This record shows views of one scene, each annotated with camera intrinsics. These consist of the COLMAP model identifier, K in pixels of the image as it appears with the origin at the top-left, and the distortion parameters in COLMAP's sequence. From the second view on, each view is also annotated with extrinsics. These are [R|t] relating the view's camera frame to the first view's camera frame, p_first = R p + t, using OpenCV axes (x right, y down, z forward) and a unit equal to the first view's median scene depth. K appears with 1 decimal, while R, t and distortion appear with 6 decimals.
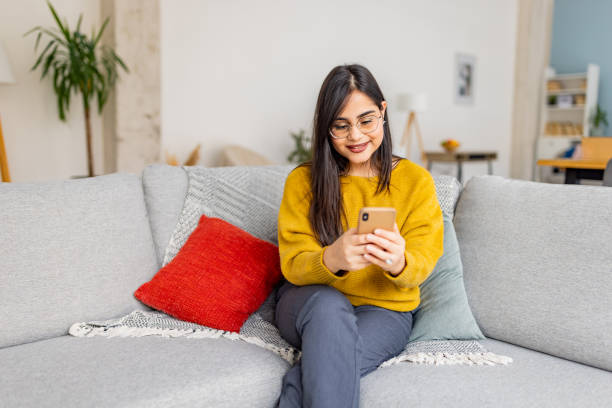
lens RADIAL K [[594.1, 0, 306.0], [0, 594.1, 204.0], [0, 0, 1]] dist [0.018584, -0.001234]
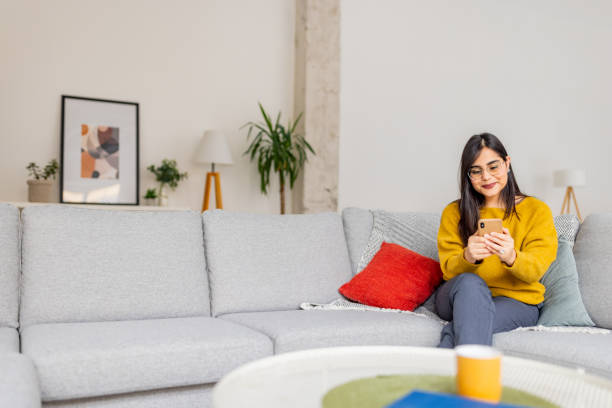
lens RADIAL K [[594.1, 0, 306.0], [0, 594.1, 204.0], [0, 0, 1]] dist [0.018584, -0.001234]
pose [[0.965119, -0.006034, -0.261742, 0.019100], [-0.032101, 0.989464, -0.141177, 0.134067], [0.259836, 0.144655, 0.954757, -0.410662]]
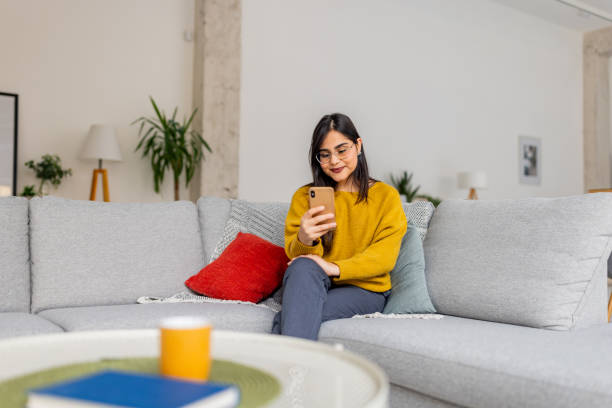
lens RADIAL K [[594.1, 0, 306.0], [0, 594.1, 204.0], [0, 0, 1]] dist [0.018584, -0.001234]
pose [[0.987755, -0.010030, -0.155691, 0.181162], [-0.014935, 0.987270, -0.158354, 0.164478], [0.155298, 0.158740, 0.975030, -0.290935]]
